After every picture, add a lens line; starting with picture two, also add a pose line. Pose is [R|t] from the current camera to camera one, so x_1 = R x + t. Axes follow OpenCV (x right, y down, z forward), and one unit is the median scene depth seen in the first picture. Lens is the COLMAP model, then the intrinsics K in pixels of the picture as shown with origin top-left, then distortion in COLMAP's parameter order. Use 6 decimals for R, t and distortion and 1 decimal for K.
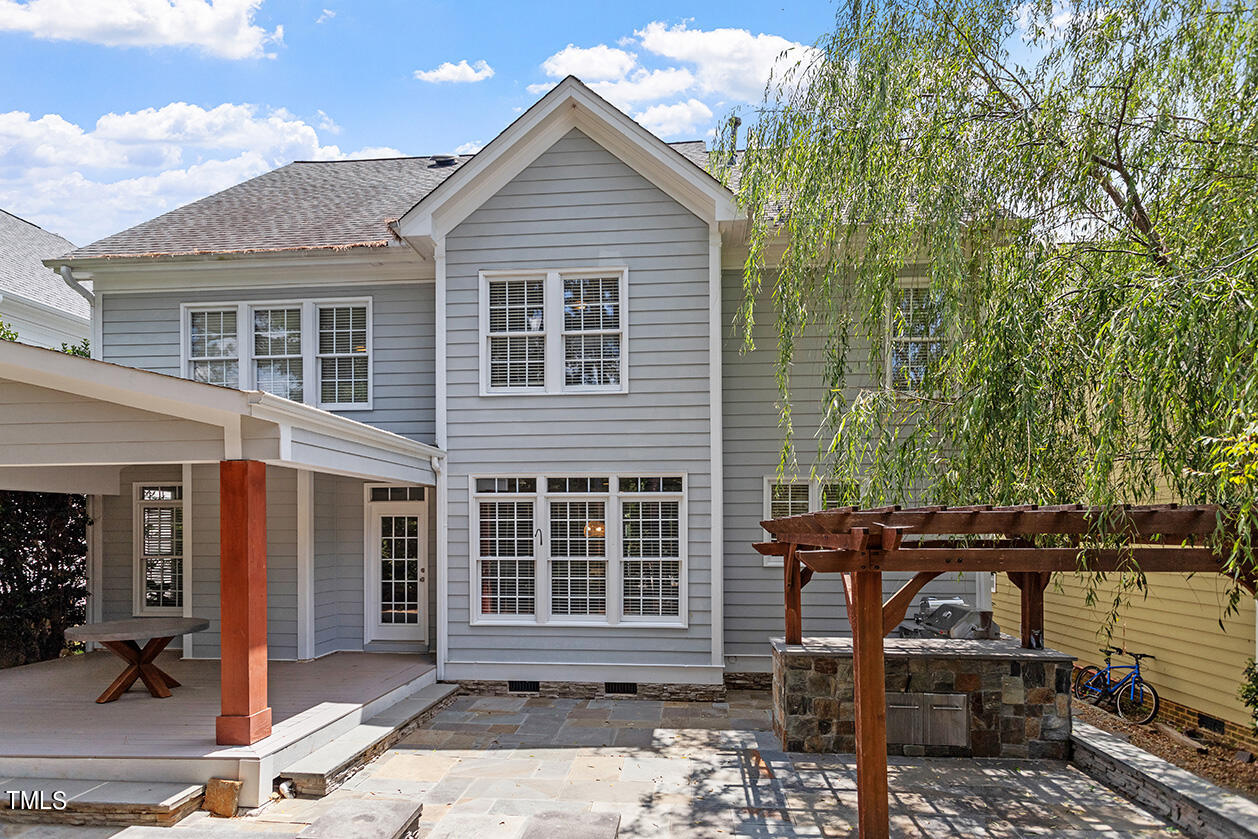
lens RADIAL K [[612.1, 0, 643.8], [0, 612.1, 523.0], [0, 0, 1]] dist [0.010398, -0.001187]
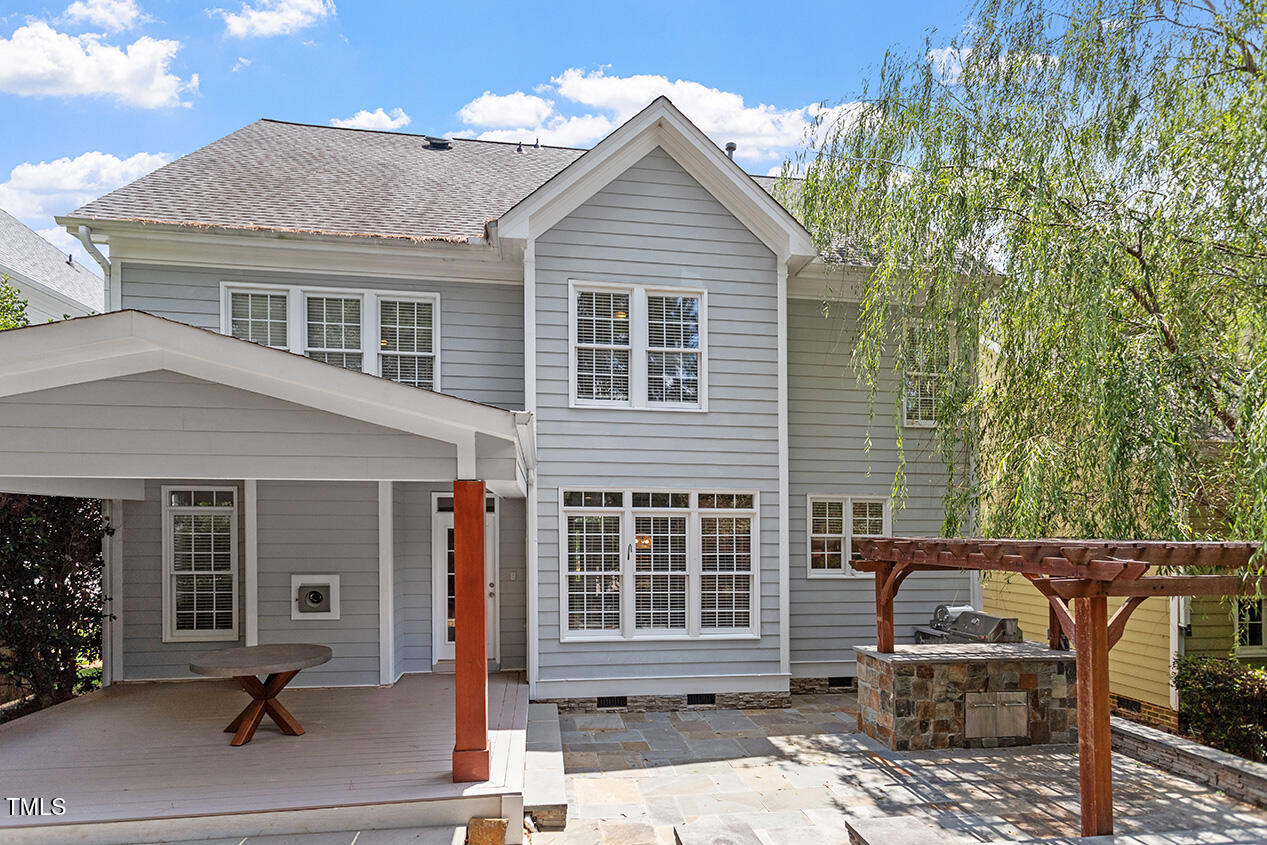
lens RADIAL K [[616.5, 0, 661.0], [0, 616.5, 524.5], [0, 0, 1]] dist [0.010398, -0.001187]
pose [[0.975618, 0.014727, 0.218979, -0.337661], [-0.014814, 0.999889, -0.001244, -0.021122], [-0.218973, -0.002031, 0.975729, 0.005700]]
